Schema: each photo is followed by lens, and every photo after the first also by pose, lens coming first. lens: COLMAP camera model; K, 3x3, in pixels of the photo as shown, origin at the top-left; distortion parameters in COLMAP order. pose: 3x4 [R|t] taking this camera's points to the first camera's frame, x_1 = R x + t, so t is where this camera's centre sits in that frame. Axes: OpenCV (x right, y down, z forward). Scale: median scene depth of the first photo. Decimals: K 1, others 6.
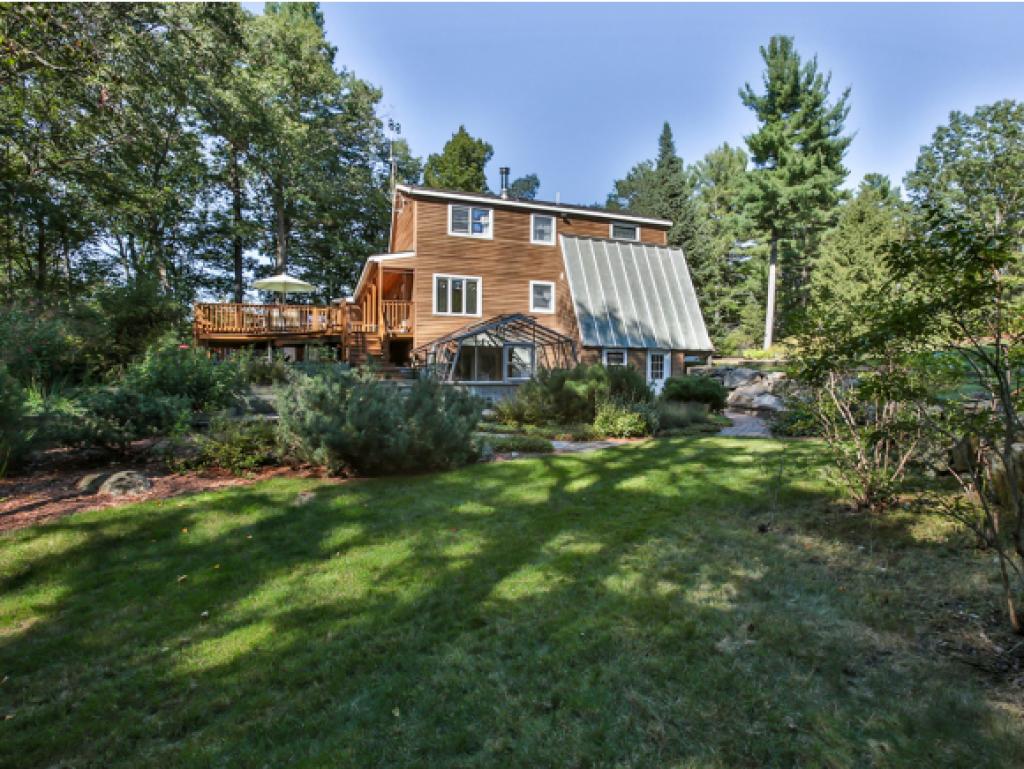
lens RADIAL K [[593.7, 0, 528.7], [0, 593.7, 384.1], [0, 0, 1]] dist [-0.099447, 0.039176]
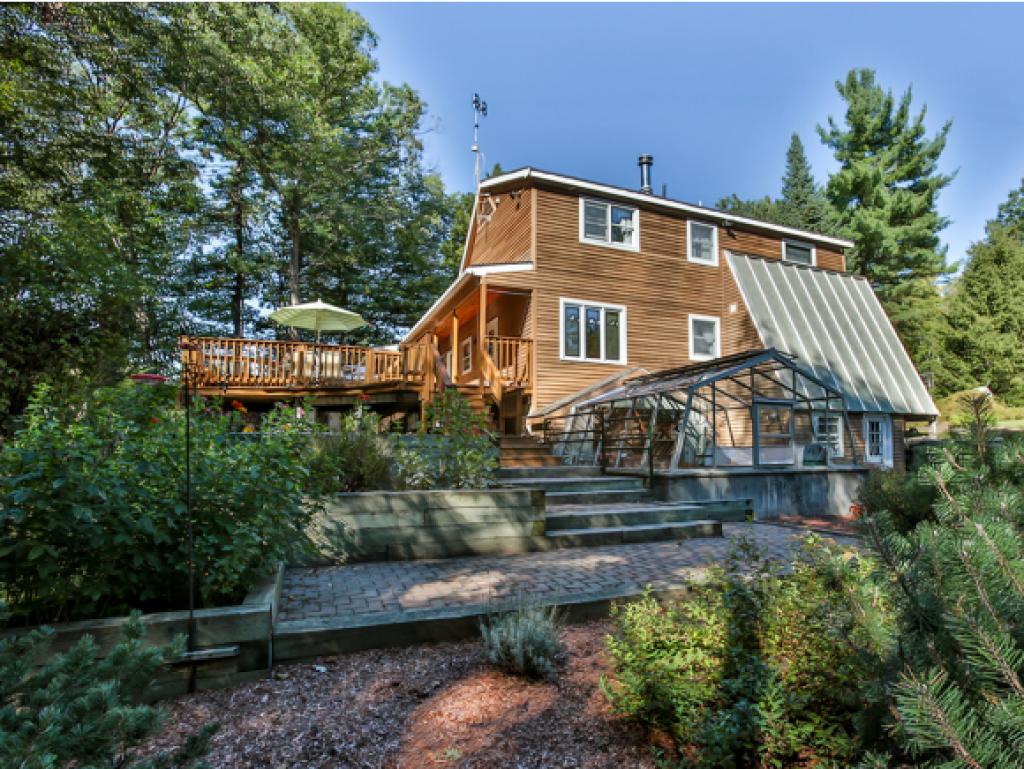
lens RADIAL K [[566.0, 0, 528.9], [0, 566.0, 386.6], [0, 0, 1]] dist [-0.085295, 0.039835]
pose [[0.999146, 0.005421, 0.040966, -0.205696], [-0.000858, 0.993863, -0.110614, -0.018988], [-0.041314, 0.110484, 0.993019, 0.365190]]
